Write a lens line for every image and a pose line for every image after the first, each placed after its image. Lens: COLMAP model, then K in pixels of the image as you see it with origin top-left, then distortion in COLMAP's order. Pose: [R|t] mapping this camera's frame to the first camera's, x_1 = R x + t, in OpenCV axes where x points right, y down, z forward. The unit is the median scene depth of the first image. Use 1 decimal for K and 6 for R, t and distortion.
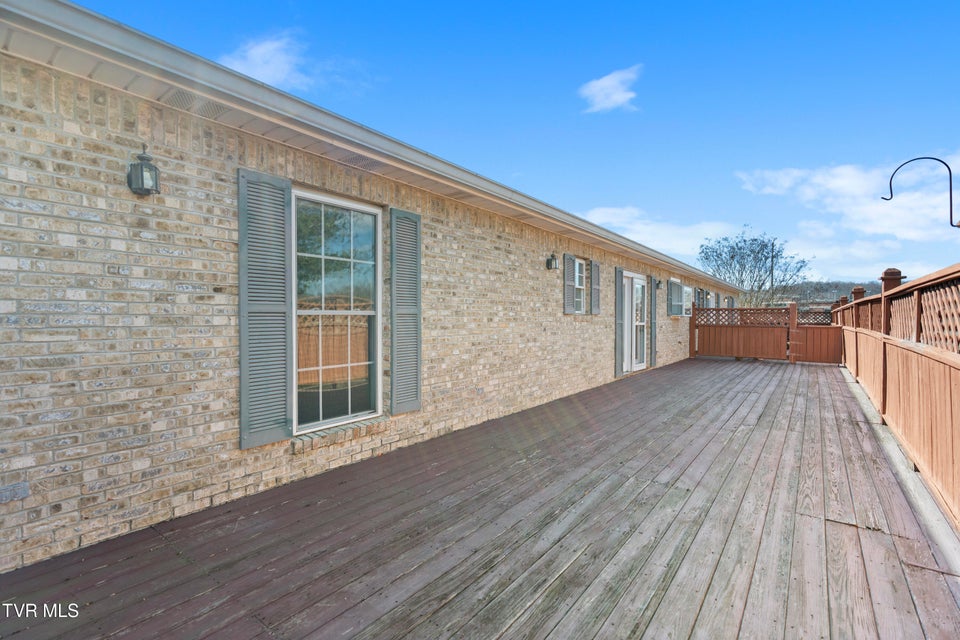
lens RADIAL K [[448.4, 0, 480.2], [0, 448.4, 309.0], [0, 0, 1]] dist [-0.001661, -0.000334]
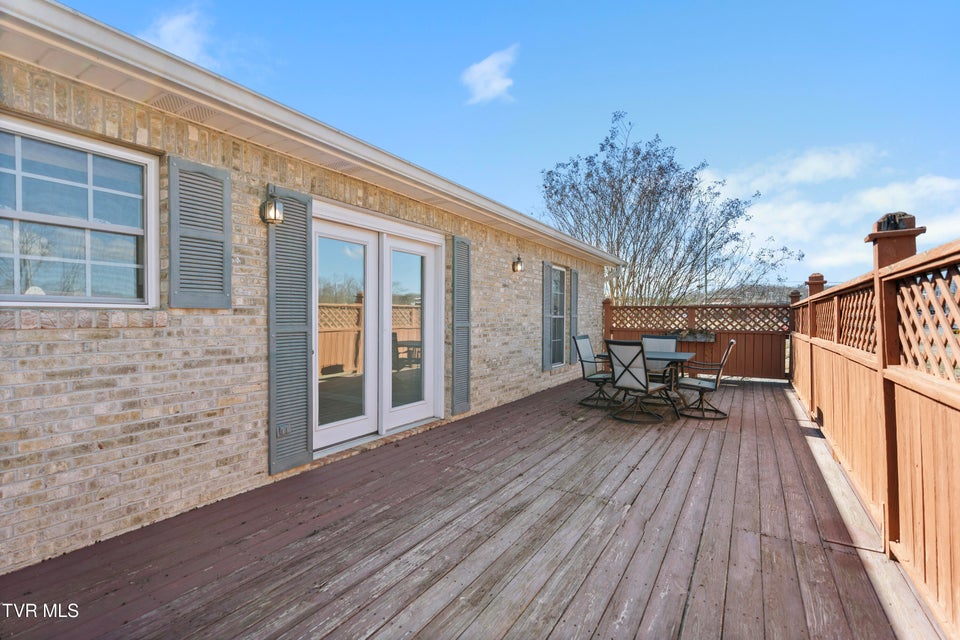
lens RADIAL K [[451.5, 0, 479.7], [0, 451.5, 311.0], [0, 0, 1]] dist [-0.023712, 0.001143]
pose [[0.995159, 0.007358, 0.098000, 0.221550], [-0.007655, 0.999967, 0.002659, 0.005090], [-0.097978, -0.003396, 0.995183, 0.297937]]
